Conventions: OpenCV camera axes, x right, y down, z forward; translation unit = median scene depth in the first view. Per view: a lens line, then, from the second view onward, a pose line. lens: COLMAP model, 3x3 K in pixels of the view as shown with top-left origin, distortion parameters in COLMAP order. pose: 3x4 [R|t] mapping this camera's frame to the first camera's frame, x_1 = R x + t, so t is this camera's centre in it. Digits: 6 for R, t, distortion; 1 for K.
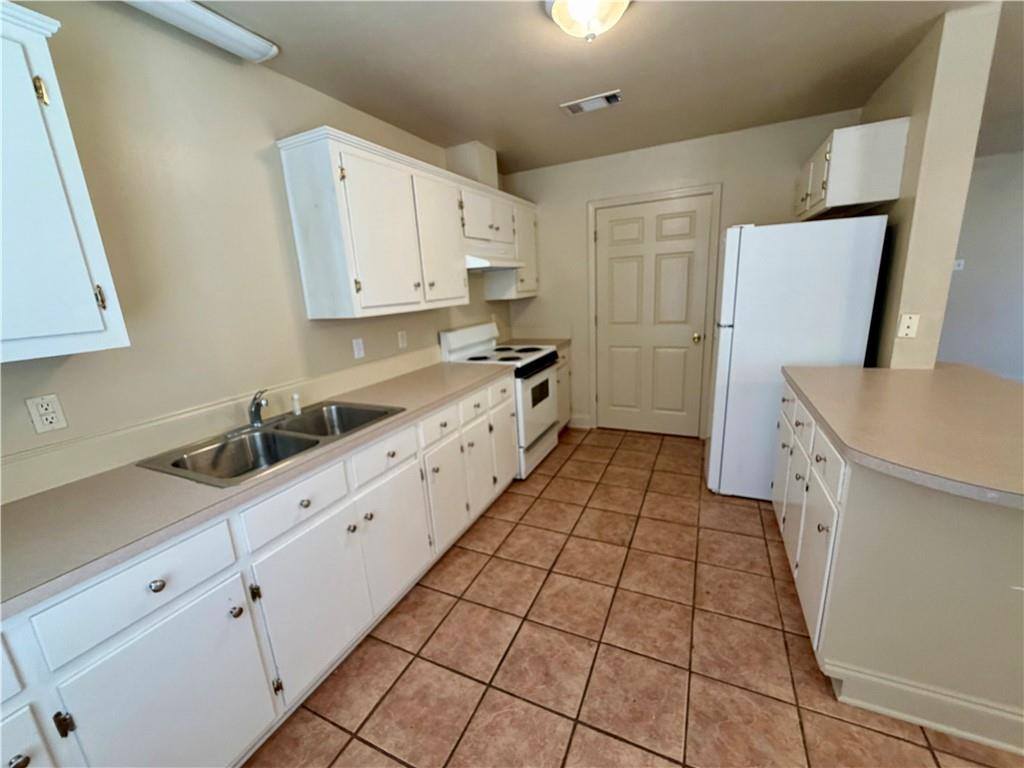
lens RADIAL K [[409.0, 0, 513.0], [0, 409.0, 386.2], [0, 0, 1]] dist [-0.000418, 0.000259]
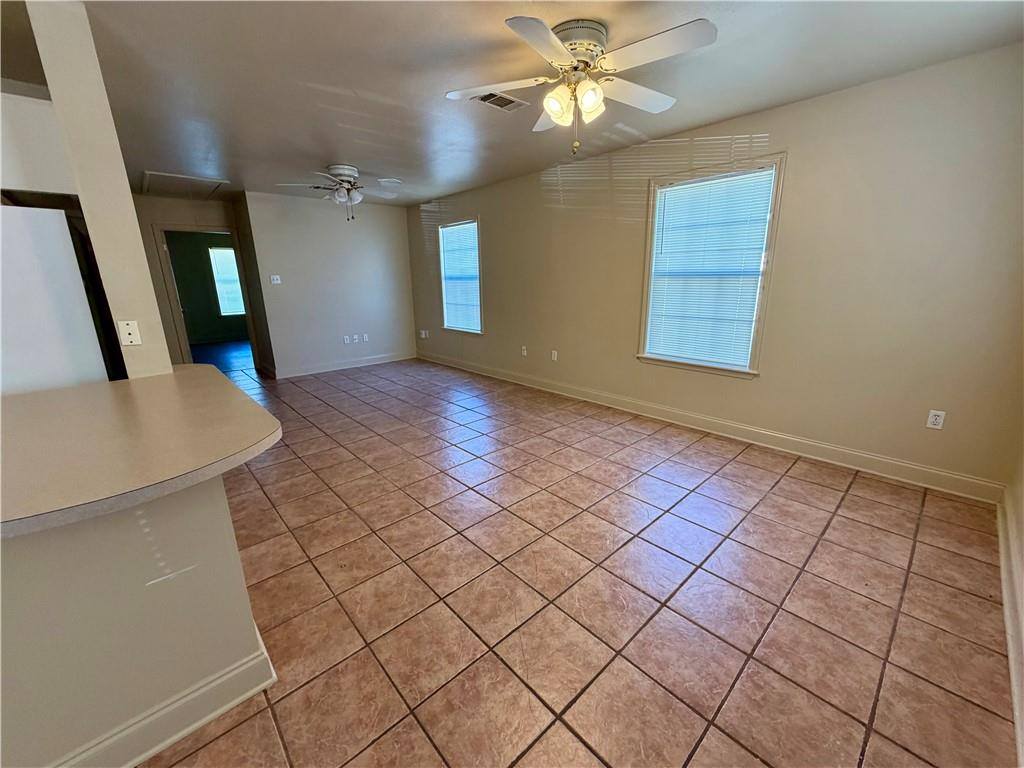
lens RADIAL K [[409.0, 0, 501.5], [0, 409.0, 385.6], [0, 0, 1]] dist [-0.000418, 0.000259]
pose [[0.389463, -0.189774, 0.901279, 0.384256], [0.217217, 0.969866, 0.110352, 0.050195], [-0.895062, 0.152795, 0.418949, -0.138818]]
